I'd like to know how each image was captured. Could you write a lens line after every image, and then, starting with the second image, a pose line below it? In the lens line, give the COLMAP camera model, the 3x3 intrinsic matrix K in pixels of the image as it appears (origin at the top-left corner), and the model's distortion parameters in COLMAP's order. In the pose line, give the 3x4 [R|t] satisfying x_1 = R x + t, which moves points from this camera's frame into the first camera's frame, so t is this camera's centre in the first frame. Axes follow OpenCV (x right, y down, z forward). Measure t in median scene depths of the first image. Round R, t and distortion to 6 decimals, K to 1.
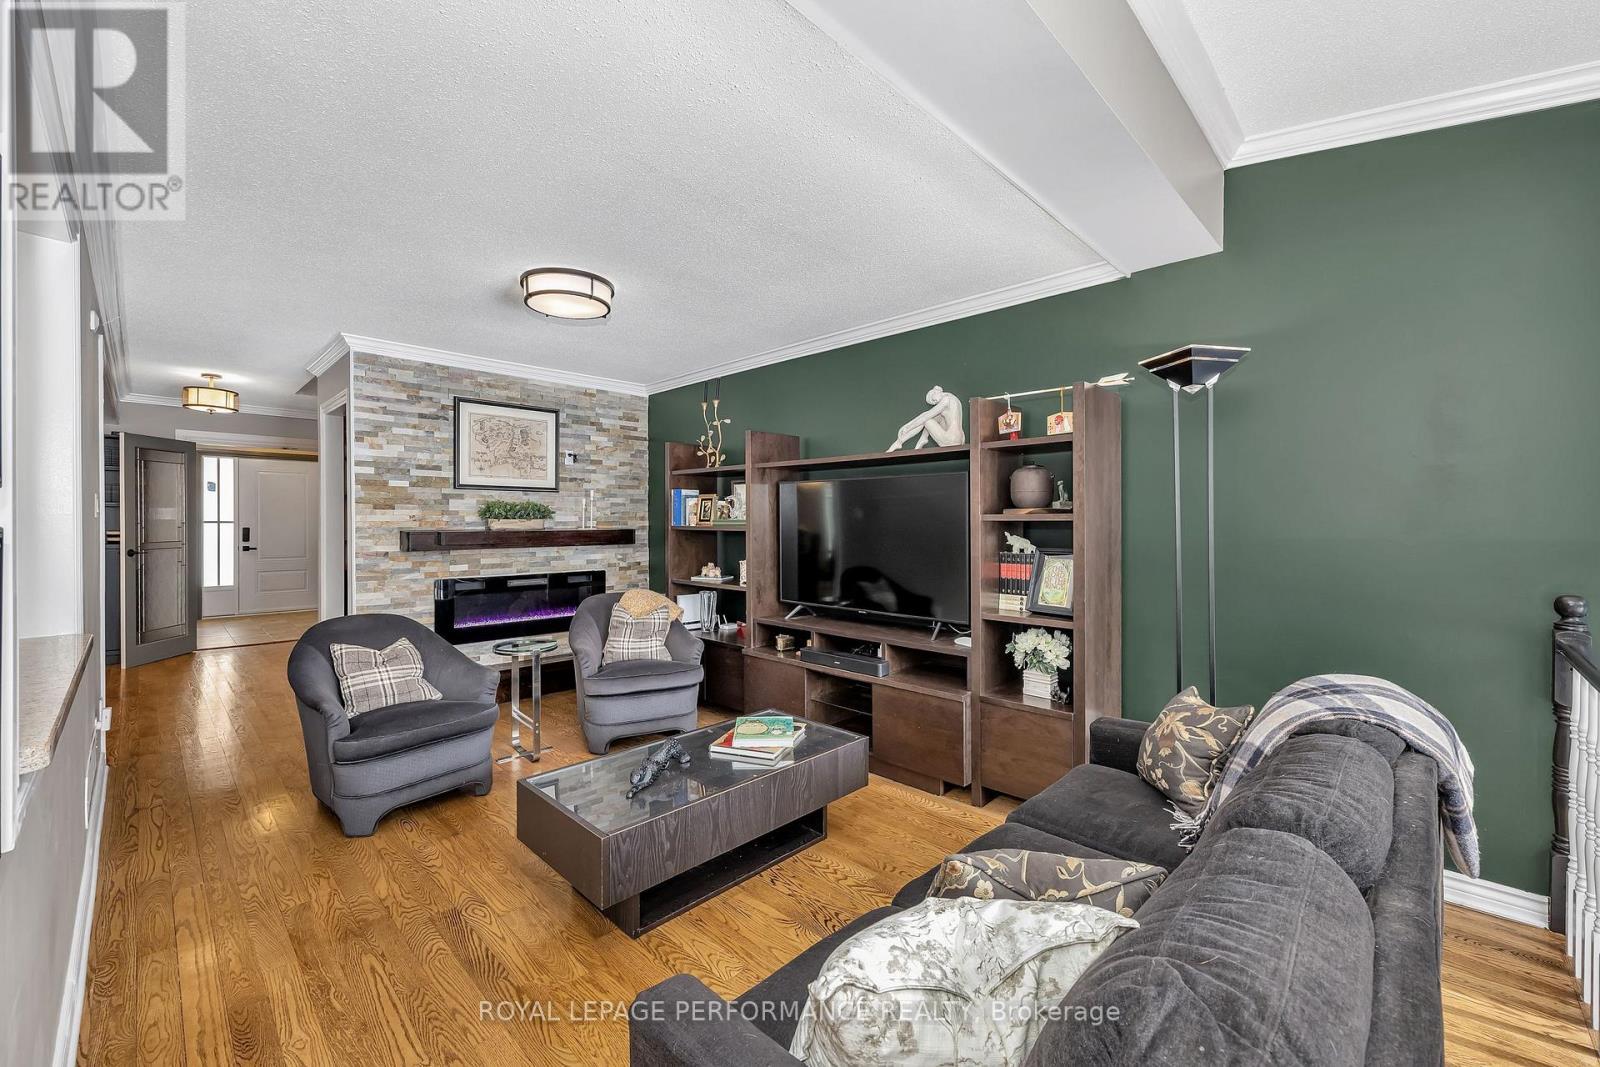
lens RADIAL K [[625.3, 0, 799.5], [0, 625.3, 525.1], [0, 0, 1]] dist [0.000086, -0.000023]
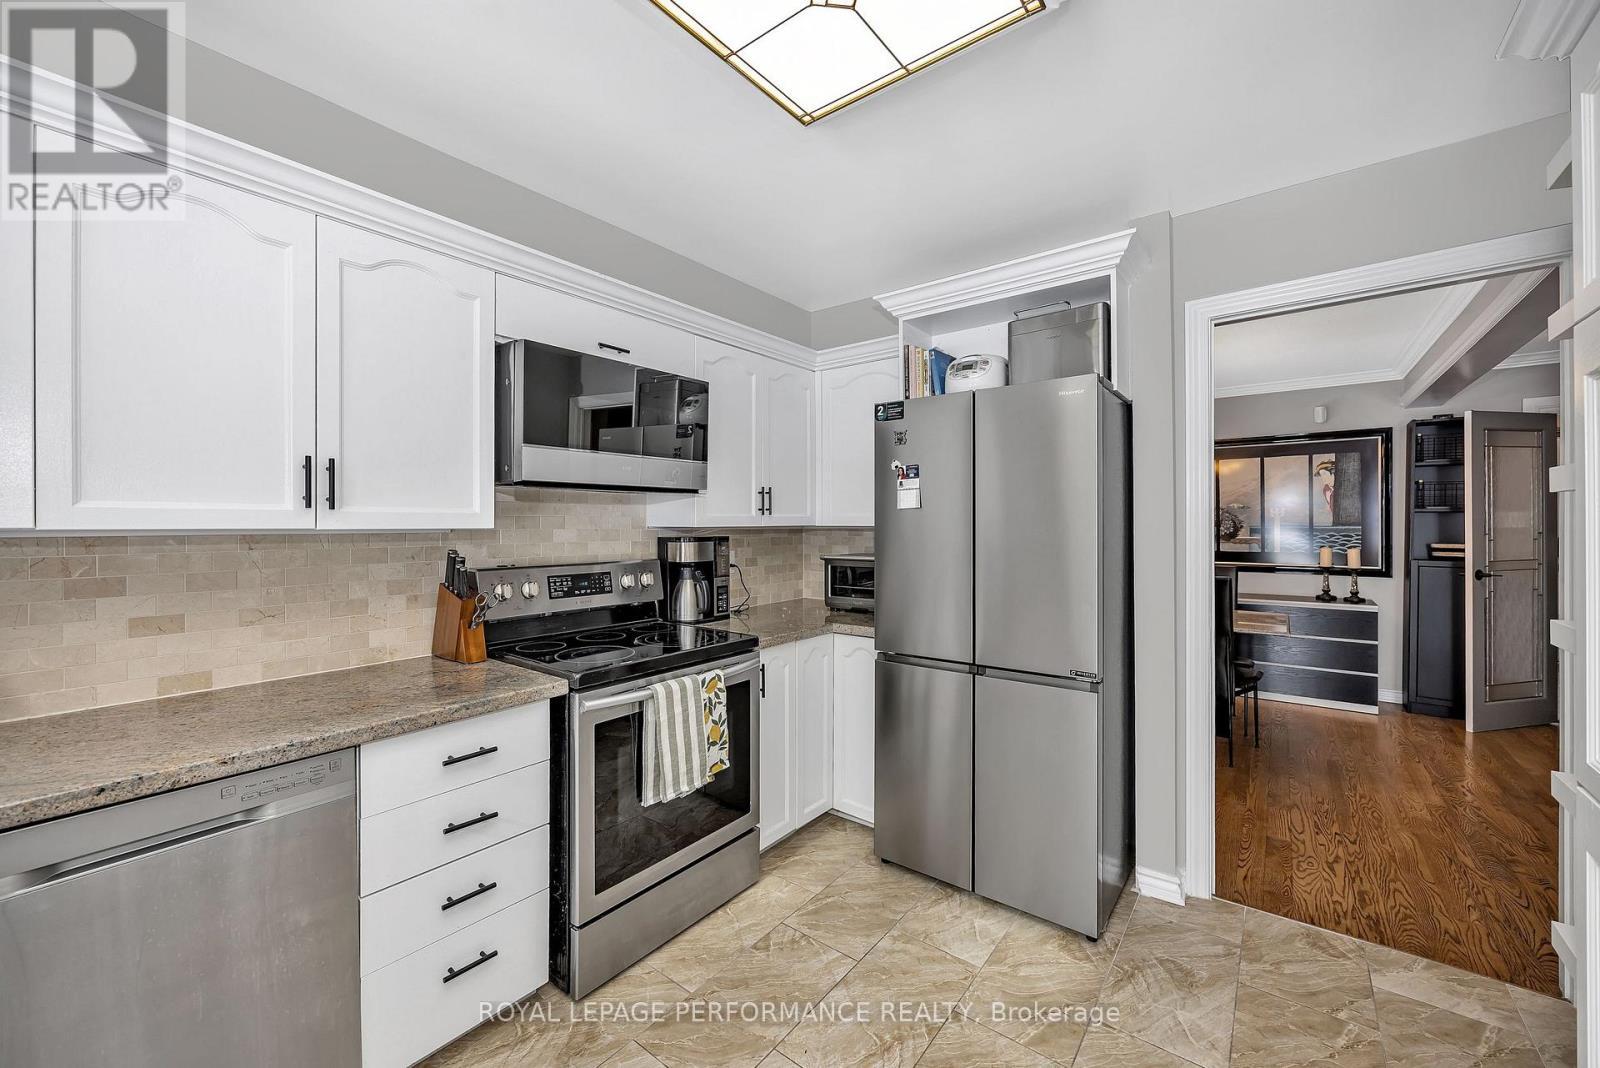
lens RADIAL K [[625.3, 0, 801.5], [0, 625.3, 526.3], [0, 0, 1]] dist [0.000086, -0.000023]
pose [[0.132176, -0.002079, -0.991224, -0.569864], [0.001016, 0.999998, -0.001962, -0.013624], [0.991226, -0.000748, 0.132178, 0.152217]]
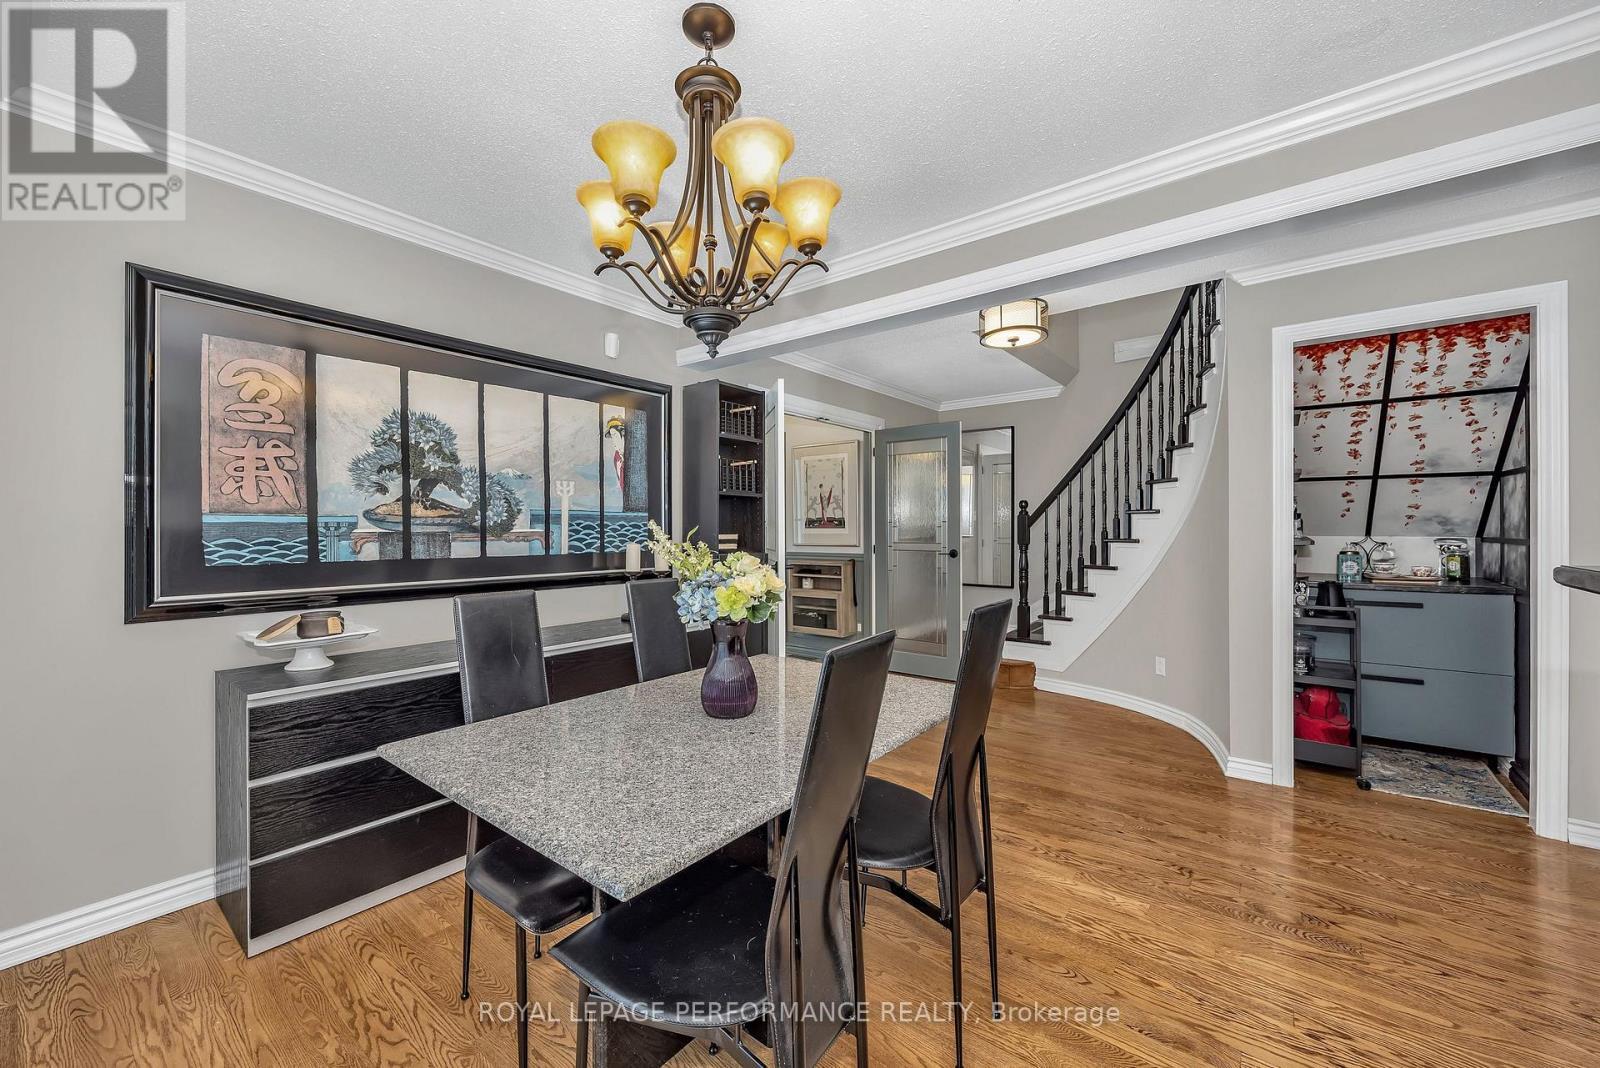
lens RADIAL K [[625.3, 0, 800.9], [0, 625.3, 527.3], [0, 0, 1]] dist [0.000086, -0.000023]
pose [[0.992099, -0.003573, 0.125406, -1.437170], [0.003911, 0.999989, -0.002448, 0.006194], [-0.125396, 0.002919, 0.992102, 0.447524]]
